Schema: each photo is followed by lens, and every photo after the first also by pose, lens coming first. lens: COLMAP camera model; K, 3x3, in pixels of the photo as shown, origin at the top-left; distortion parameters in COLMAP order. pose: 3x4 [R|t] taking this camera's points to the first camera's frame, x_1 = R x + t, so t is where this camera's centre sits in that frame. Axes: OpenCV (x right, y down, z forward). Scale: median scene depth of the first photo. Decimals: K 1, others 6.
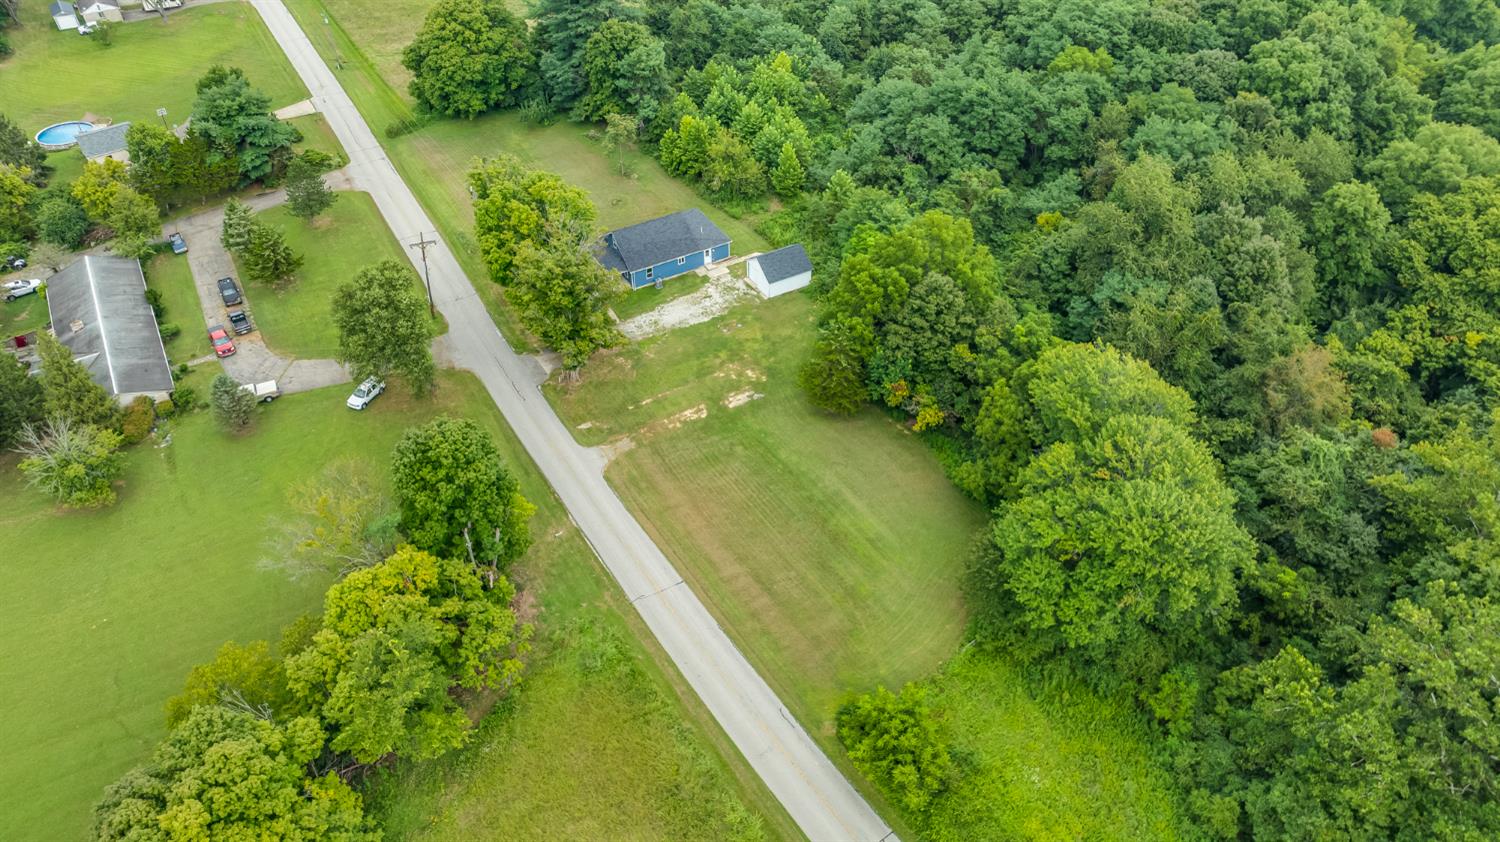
lens RADIAL K [[1056.1, 0, 751.9], [0, 1056.1, 420.0], [0, 0, 1]] dist [-0.022232, 0.029411]
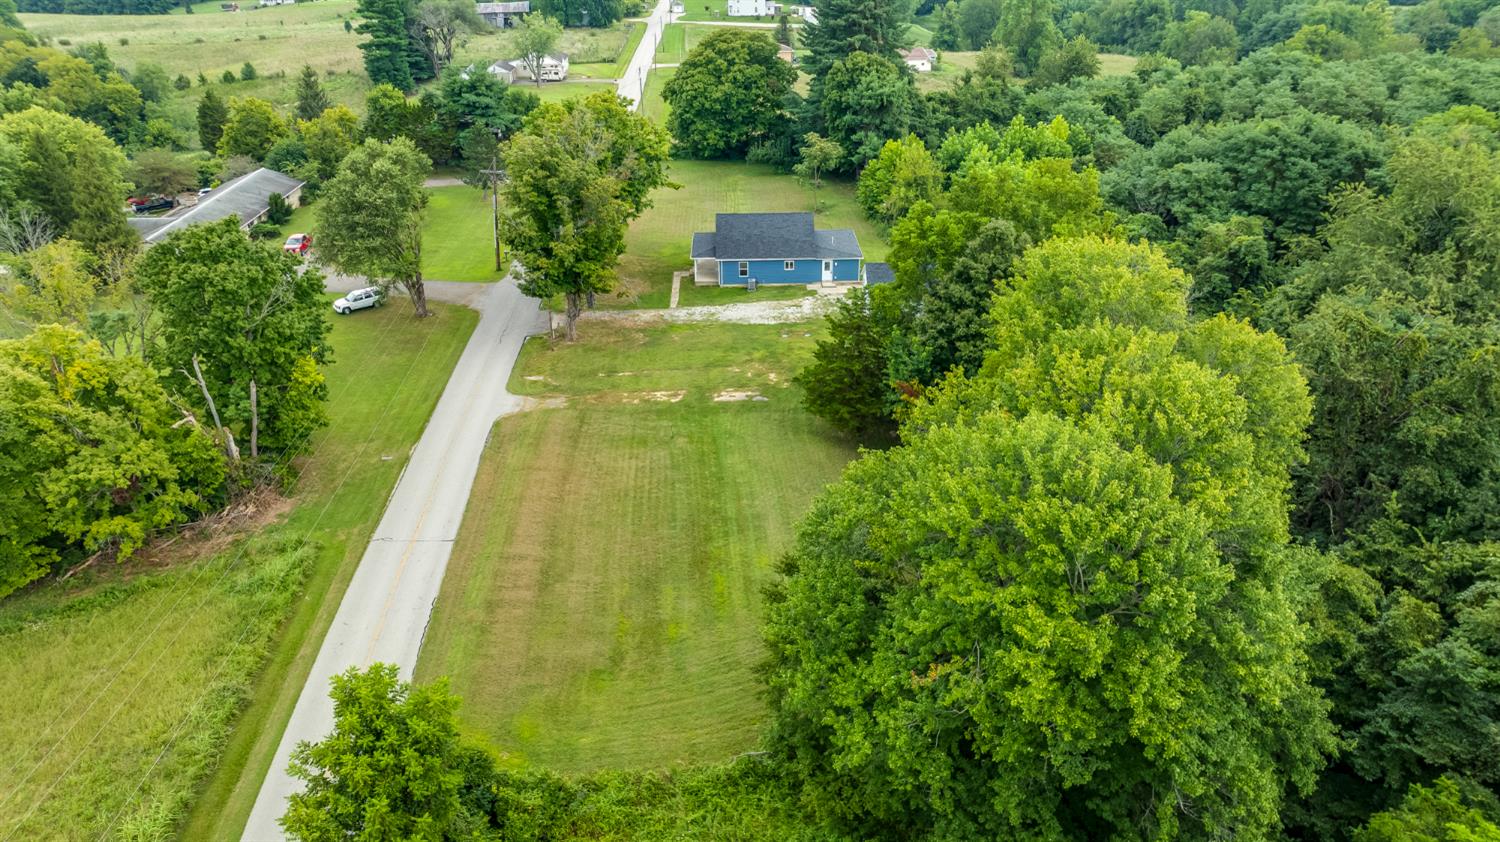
lens RADIAL K [[1056.1, 0, 754.3], [0, 1056.1, 418.4], [0, 0, 1]] dist [-0.022232, 0.029411]
pose [[0.879766, 0.213527, -0.424756, 0.268017], [-0.313412, 0.932311, -0.180469, 0.103850], [0.357469, 0.291894, 0.887138, 0.336789]]
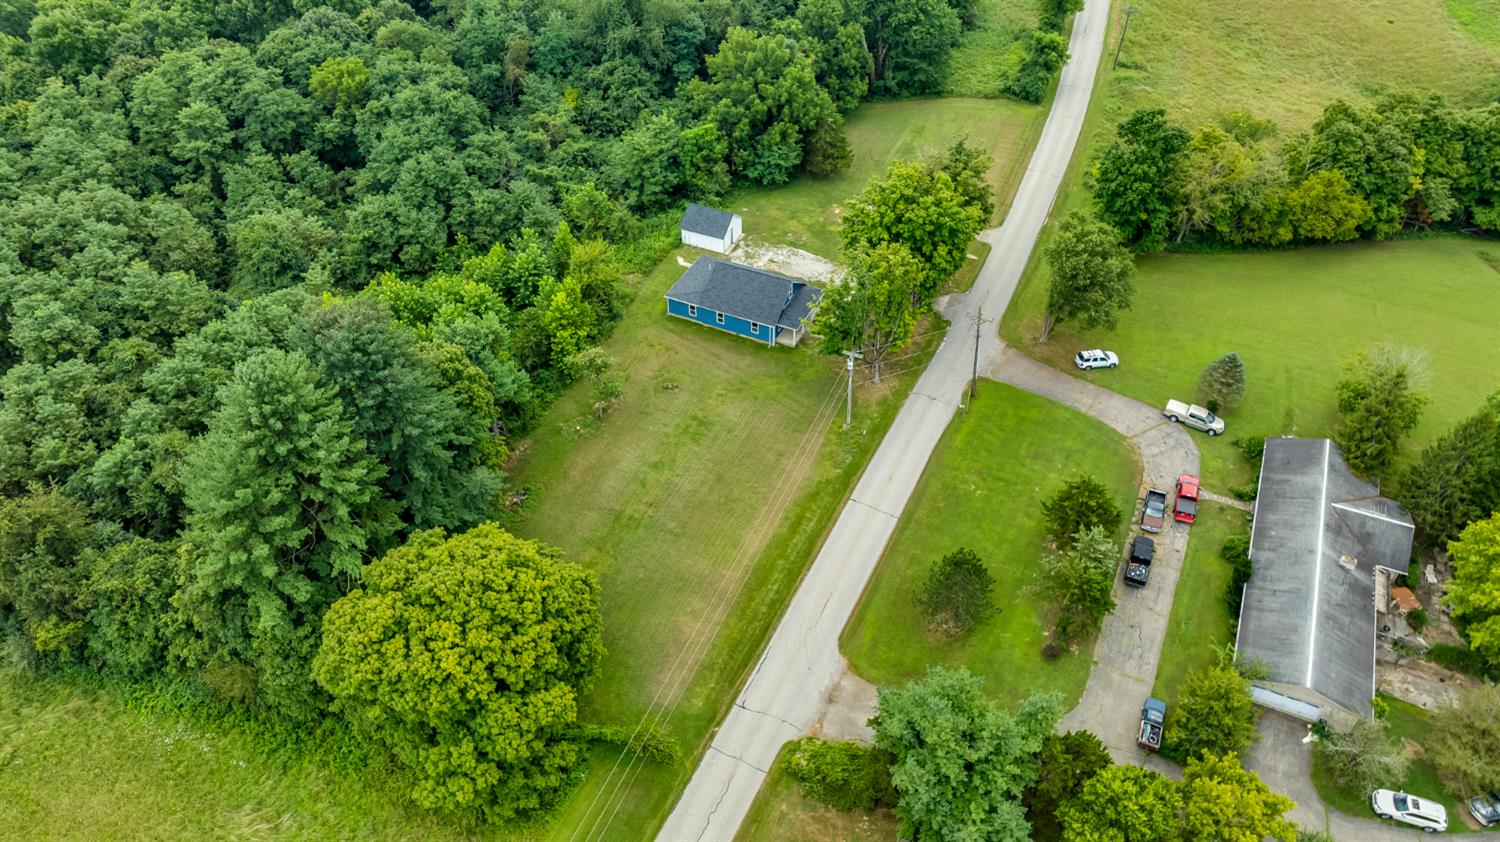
lens RADIAL K [[1056.1, 0, 745.9], [0, 1056.1, 427.3], [0, 0, 1]] dist [-0.022232, 0.029411]
pose [[-0.561715, -0.559649, 0.609318, -0.728821], [0.538344, 0.311992, 0.782845, -0.860522], [-0.628221, 0.767759, 0.126033, 0.999198]]
